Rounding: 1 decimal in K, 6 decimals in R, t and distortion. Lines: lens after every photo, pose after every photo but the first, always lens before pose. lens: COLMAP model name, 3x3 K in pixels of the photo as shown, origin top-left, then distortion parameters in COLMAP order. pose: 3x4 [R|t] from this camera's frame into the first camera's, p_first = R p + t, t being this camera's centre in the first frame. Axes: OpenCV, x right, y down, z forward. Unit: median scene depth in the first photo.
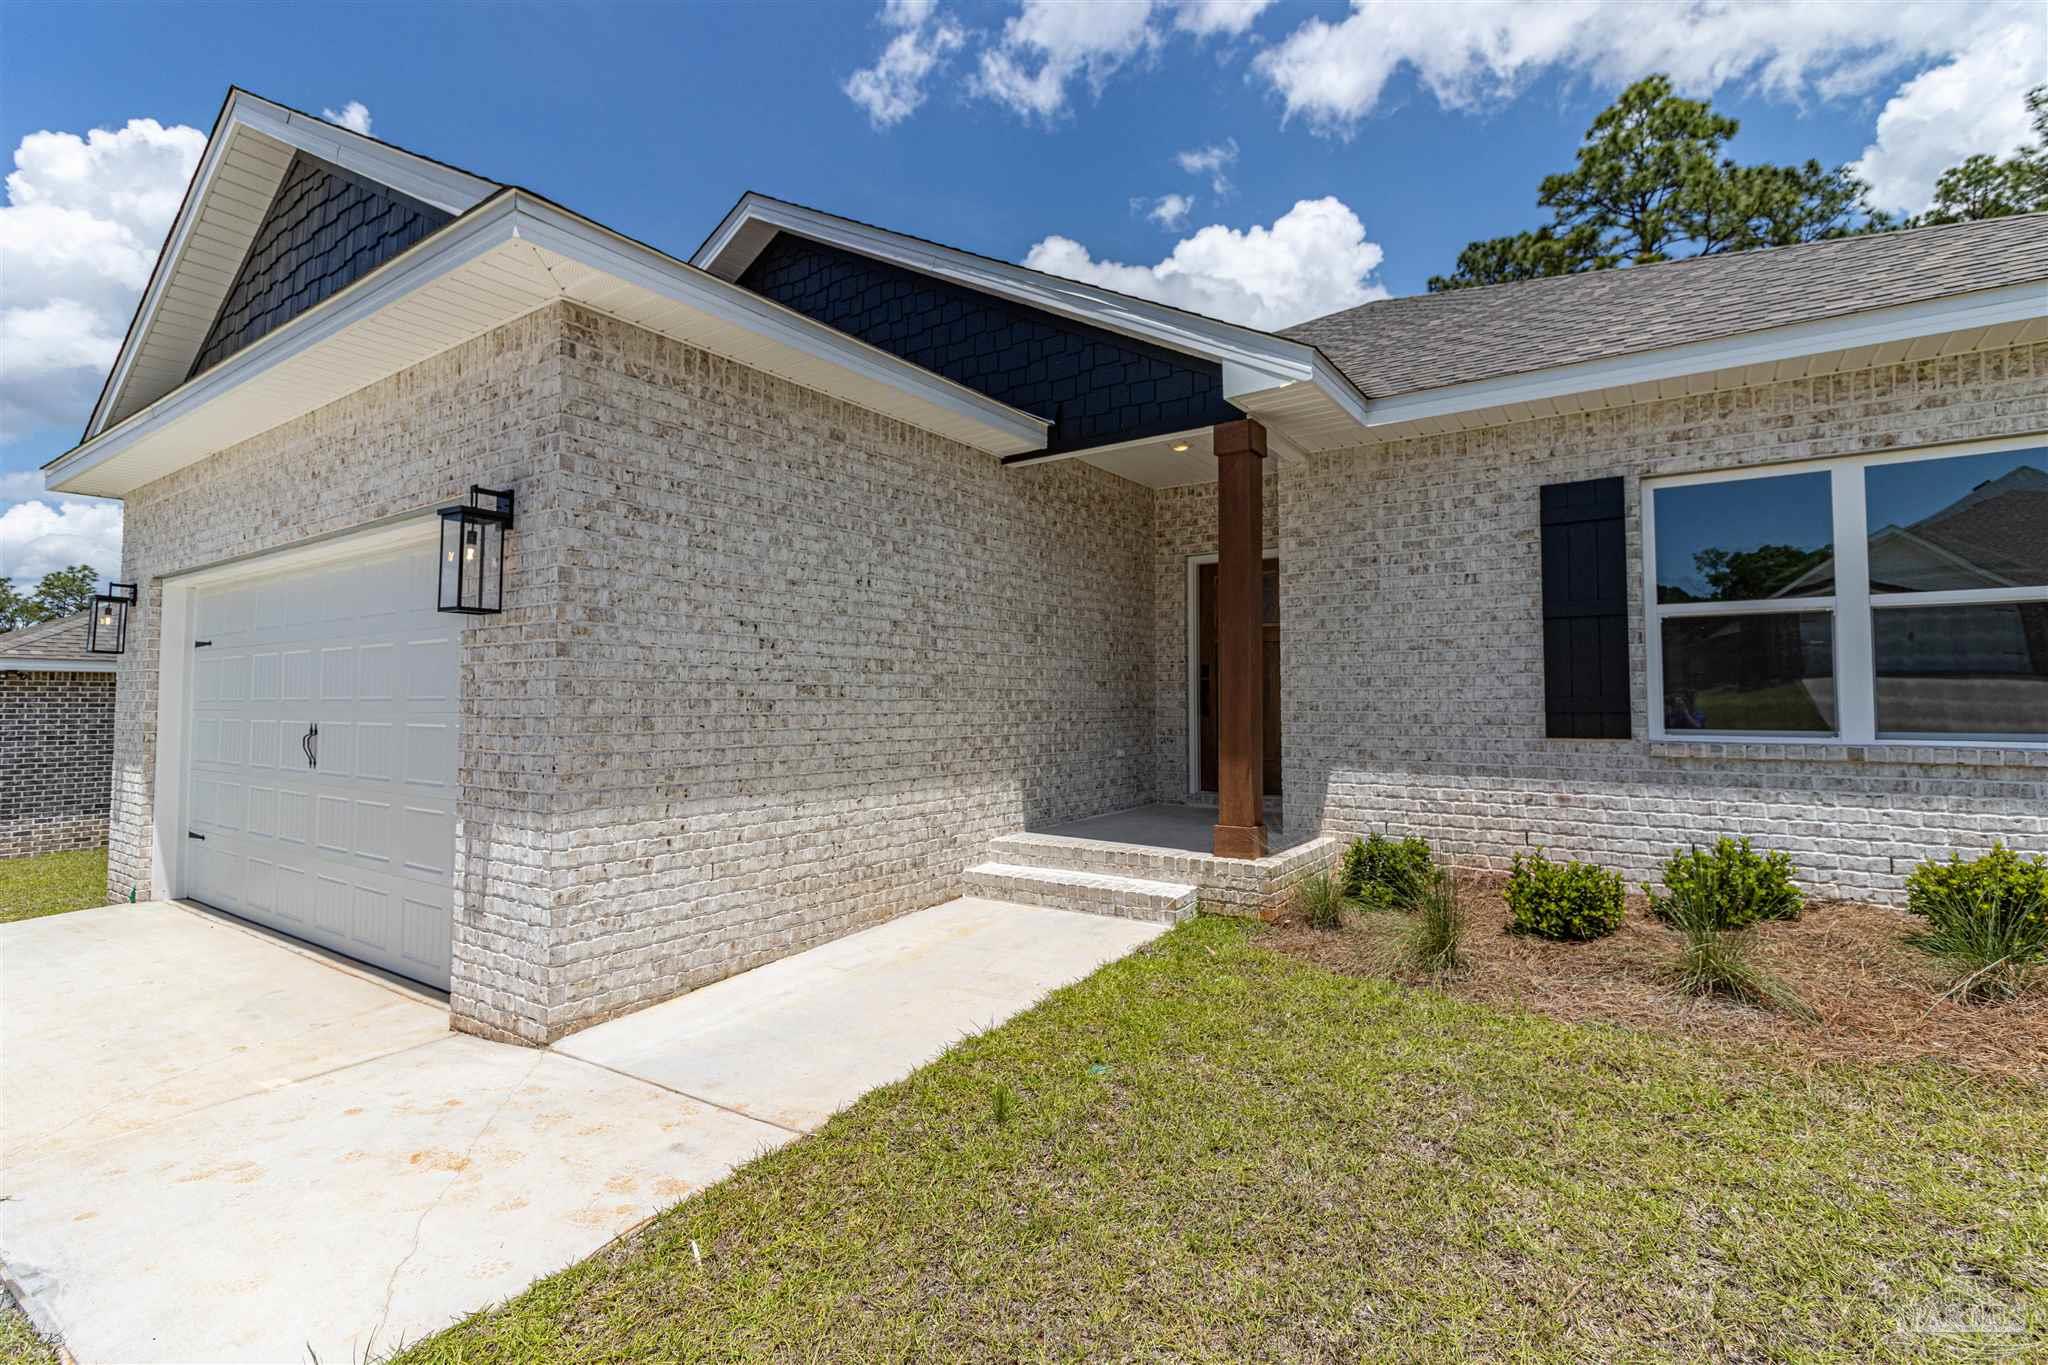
lens RADIAL K [[944.1, 0, 1001.5], [0, 944.1, 667.8], [0, 0, 1]] dist [0.001320, 0.001533]
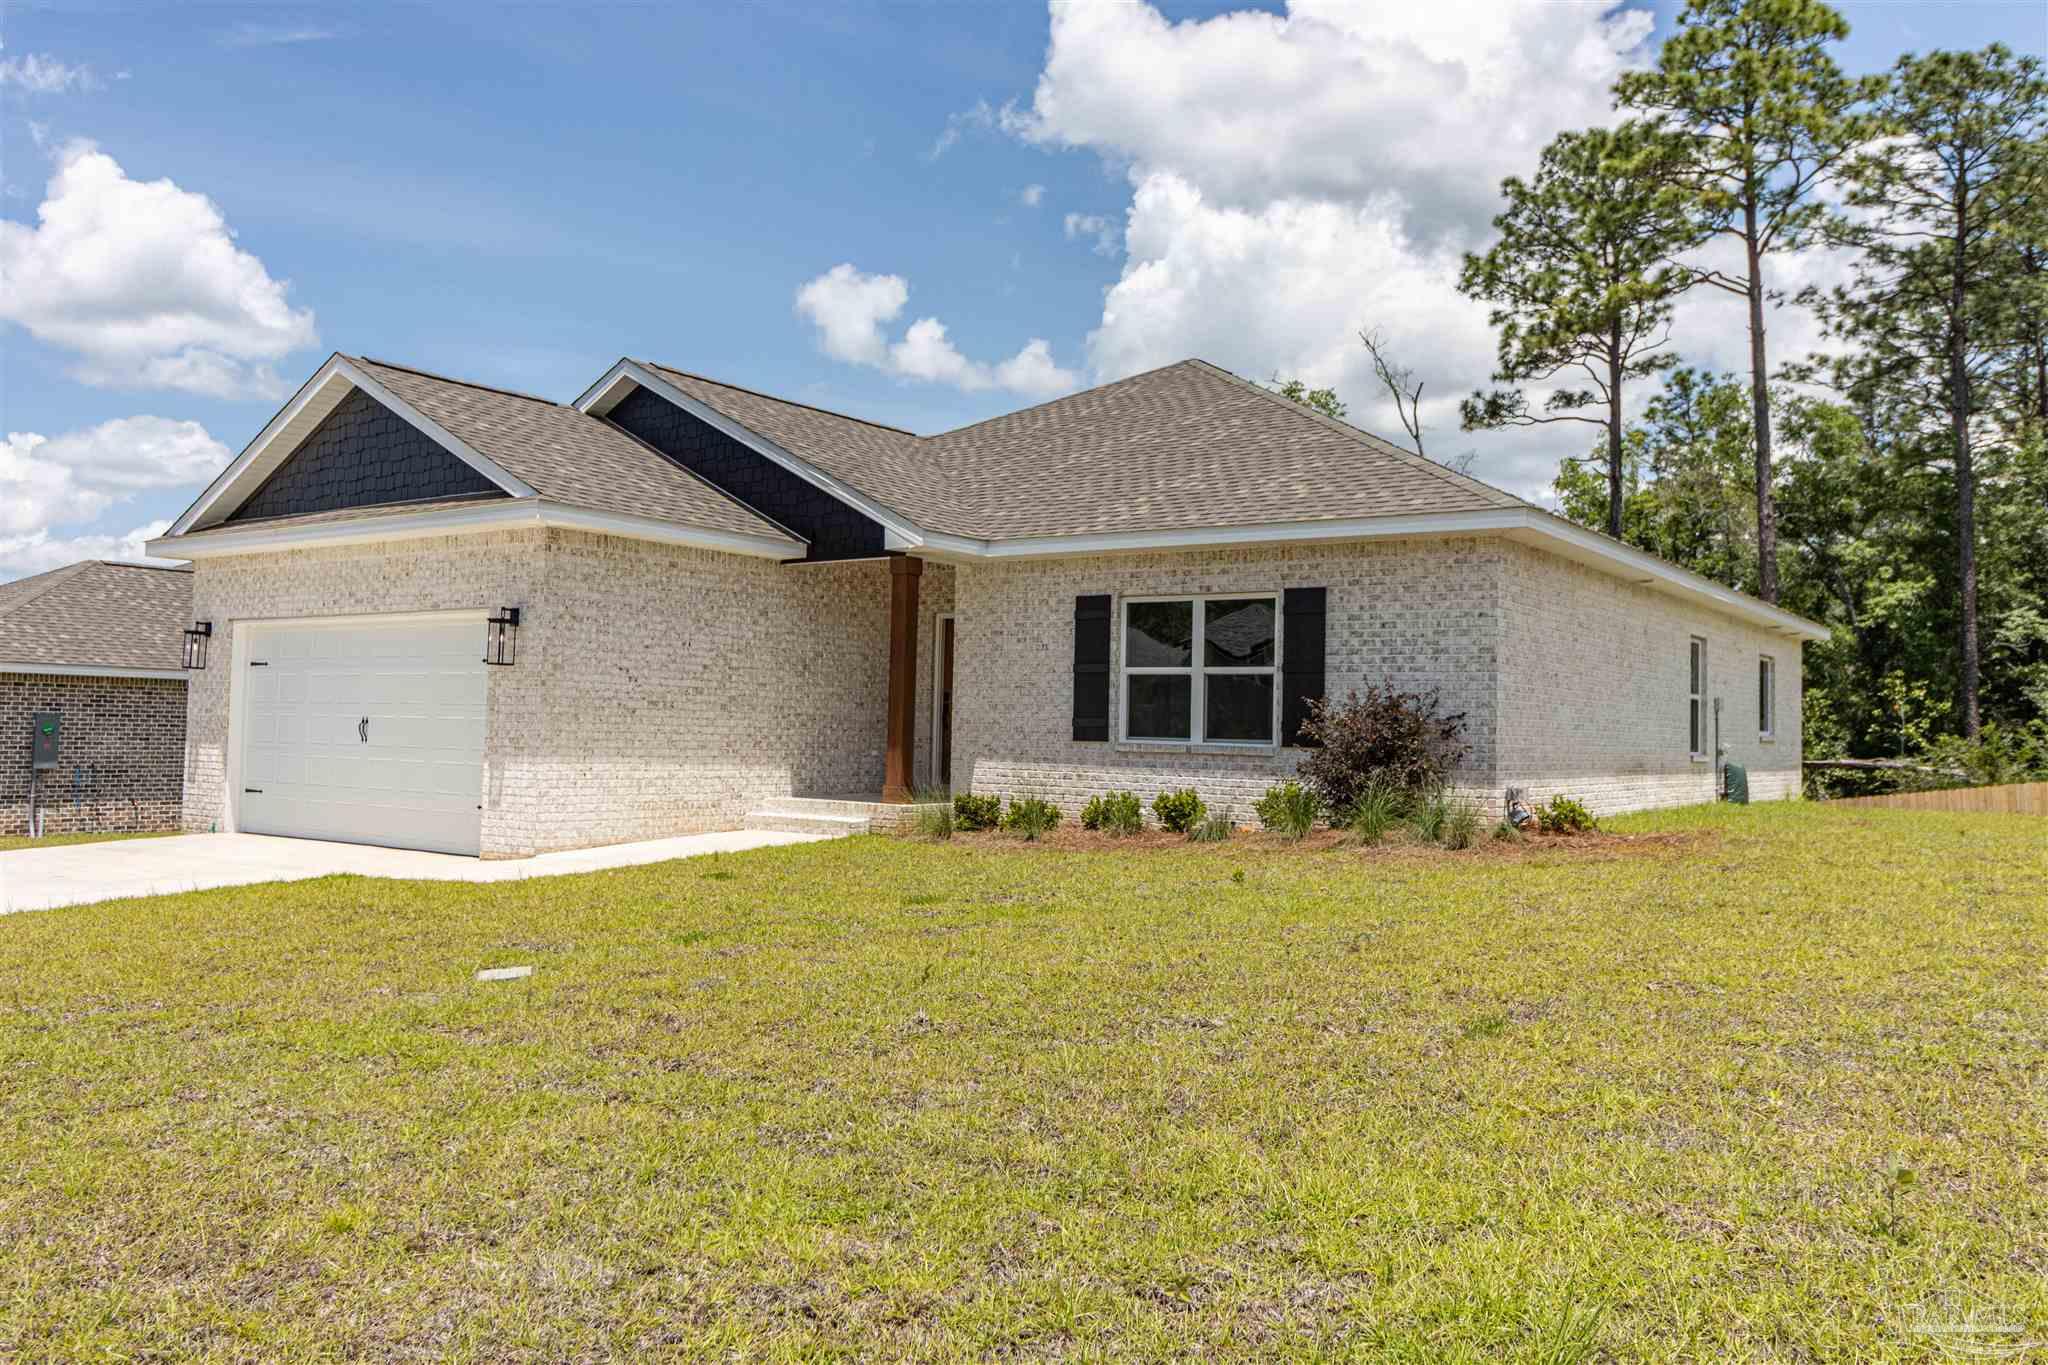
lens RADIAL K [[1574.0, 0, 966.0], [0, 1574.0, 666.0], [0, 0, 1]] dist [0.002743, -0.010749]
pose [[0.999424, 0.022794, -0.025158, 0.464756], [-0.022929, 0.999724, -0.005077, -0.046921], [0.025035, 0.005651, 0.999671, -1.994178]]
